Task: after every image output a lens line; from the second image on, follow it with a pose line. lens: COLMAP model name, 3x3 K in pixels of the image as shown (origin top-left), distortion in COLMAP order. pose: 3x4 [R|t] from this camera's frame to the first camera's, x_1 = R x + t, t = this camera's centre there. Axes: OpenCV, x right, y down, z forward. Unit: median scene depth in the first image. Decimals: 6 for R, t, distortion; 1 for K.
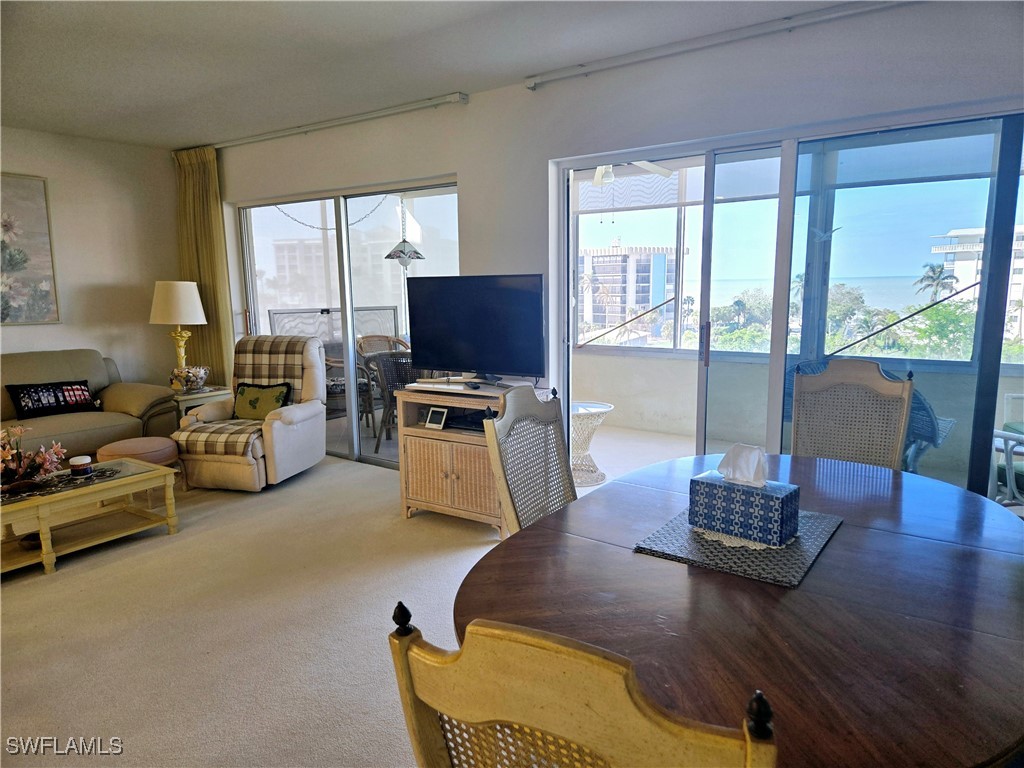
lens RADIAL K [[678.3, 0, 515.2], [0, 678.3, 398.7], [0, 0, 1]] dist [0.066235, -0.055993]
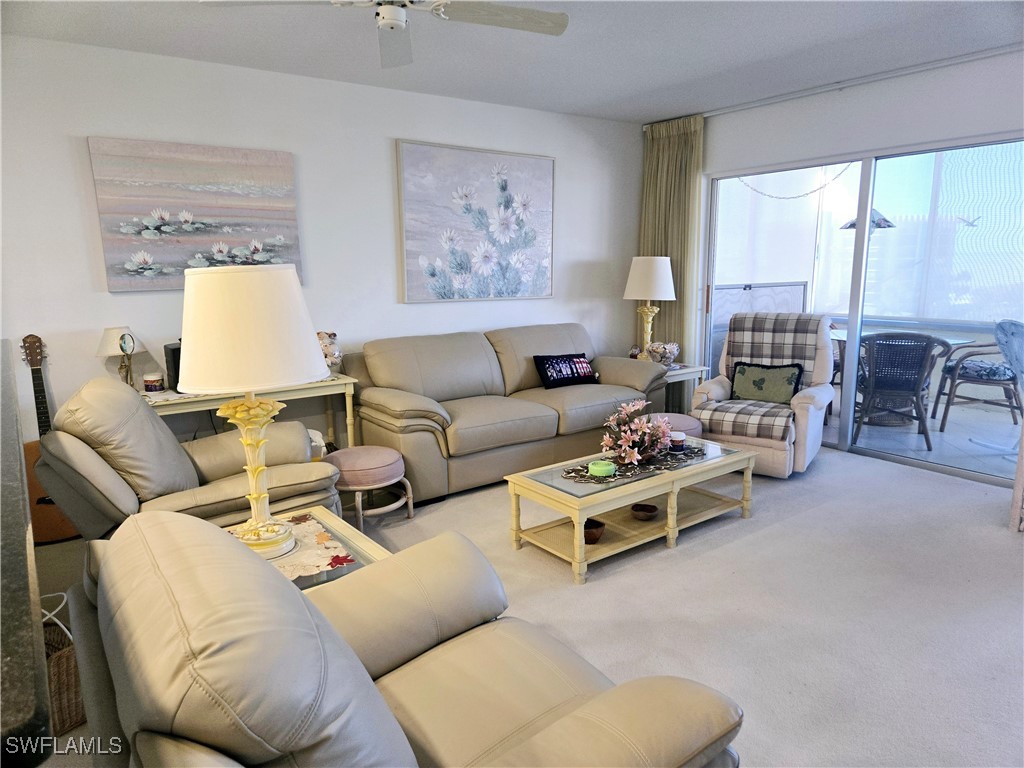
lens RADIAL K [[678.3, 0, 515.2], [0, 678.3, 398.7], [0, 0, 1]] dist [0.066235, -0.055993]
pose [[0.950416, 0.059581, -0.305221, -0.406316], [-0.049119, 0.997916, 0.041849, 0.003976], [0.307078, -0.024782, 0.951362, -0.009956]]
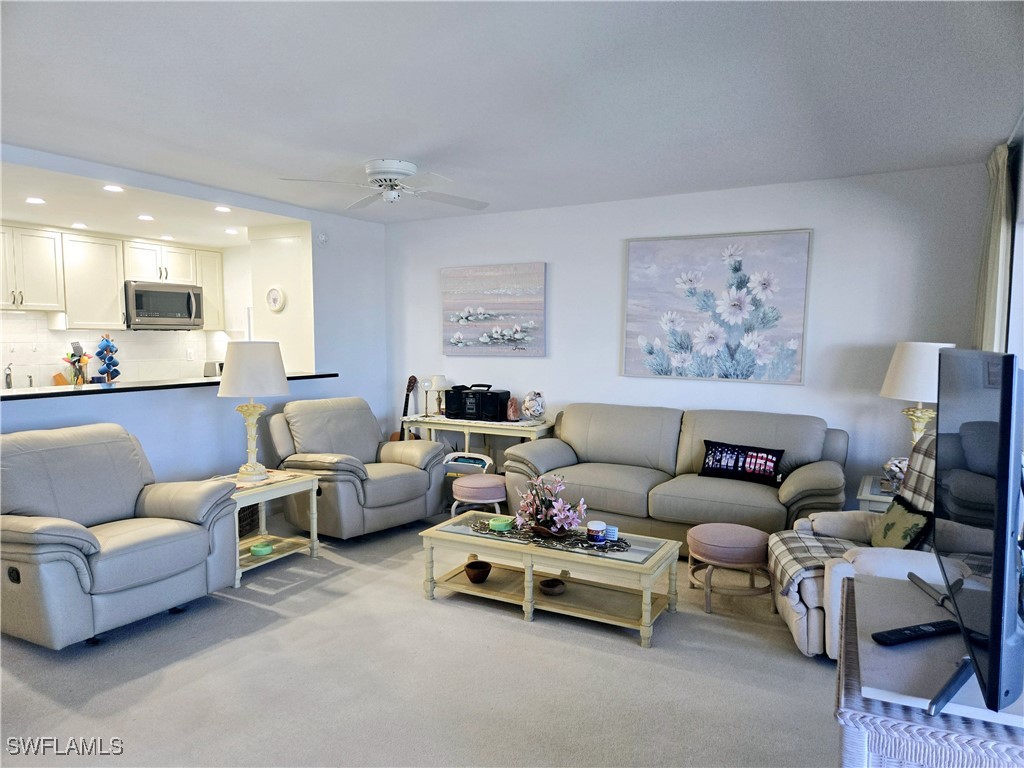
lens RADIAL K [[695.0, 0, 512.0], [0, 695.0, 384.0], [0, 0, 1]] dist [0.066364, -0.033878]
pose [[0.114862, 0.084724, -0.989762, 0.229220], [-0.172202, 0.982970, 0.064159, -0.109343], [0.978342, 0.163070, 0.127496, 0.531747]]
